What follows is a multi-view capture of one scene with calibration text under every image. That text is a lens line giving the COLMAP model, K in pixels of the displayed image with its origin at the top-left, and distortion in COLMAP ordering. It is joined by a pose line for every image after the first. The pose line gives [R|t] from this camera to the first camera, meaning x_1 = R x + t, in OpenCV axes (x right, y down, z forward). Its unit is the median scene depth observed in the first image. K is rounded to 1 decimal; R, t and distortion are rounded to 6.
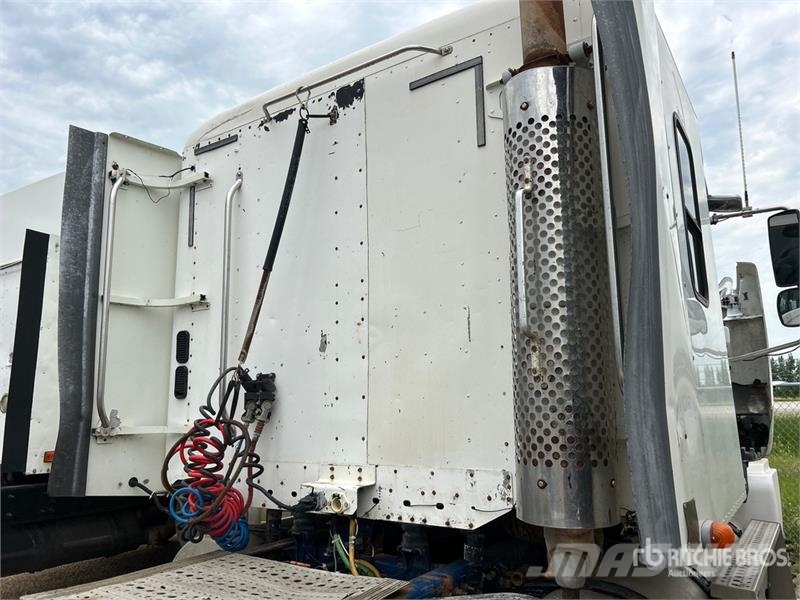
lens RADIAL K [[616.3, 0, 406.4], [0, 616.3, 299.3], [0, 0, 1]] dist [0.057980, -0.063130]
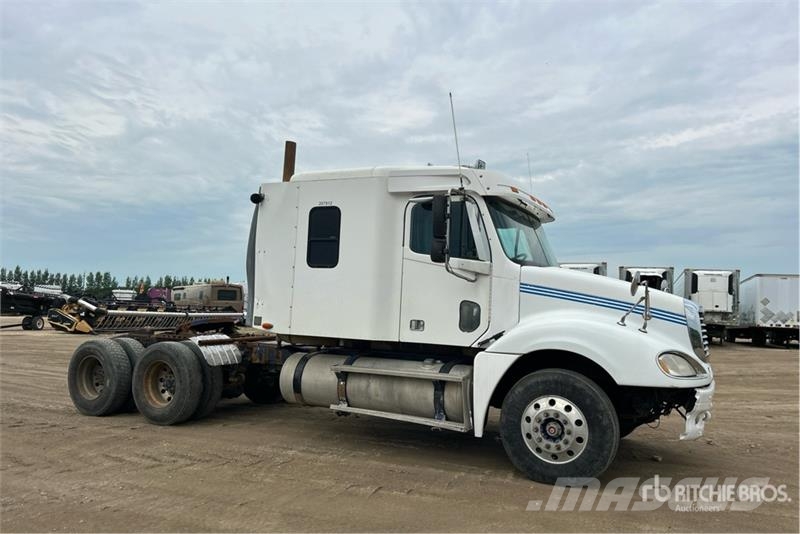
lens RADIAL K [[619.3, 0, 416.3], [0, 619.3, 255.7], [0, 0, 1]] dist [0.060714, -0.078066]
pose [[0.090323, -0.057458, -0.994254, 2.792538], [0.126569, 0.990901, -0.045766, 0.114593], [0.987837, -0.121708, 0.096773, 0.916699]]
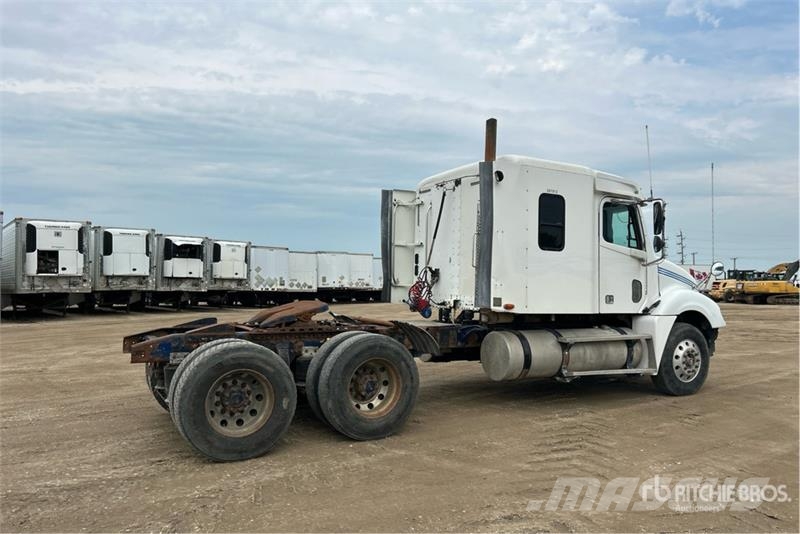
lens RADIAL K [[619.3, 0, 416.3], [0, 619.3, 255.7], [0, 0, 1]] dist [0.060714, -0.078066]
pose [[0.903588, 0.011290, -0.428254, 0.979288], [0.037408, 0.993755, 0.105127, -0.269210], [0.426766, -0.111012, 0.897523, -1.803035]]
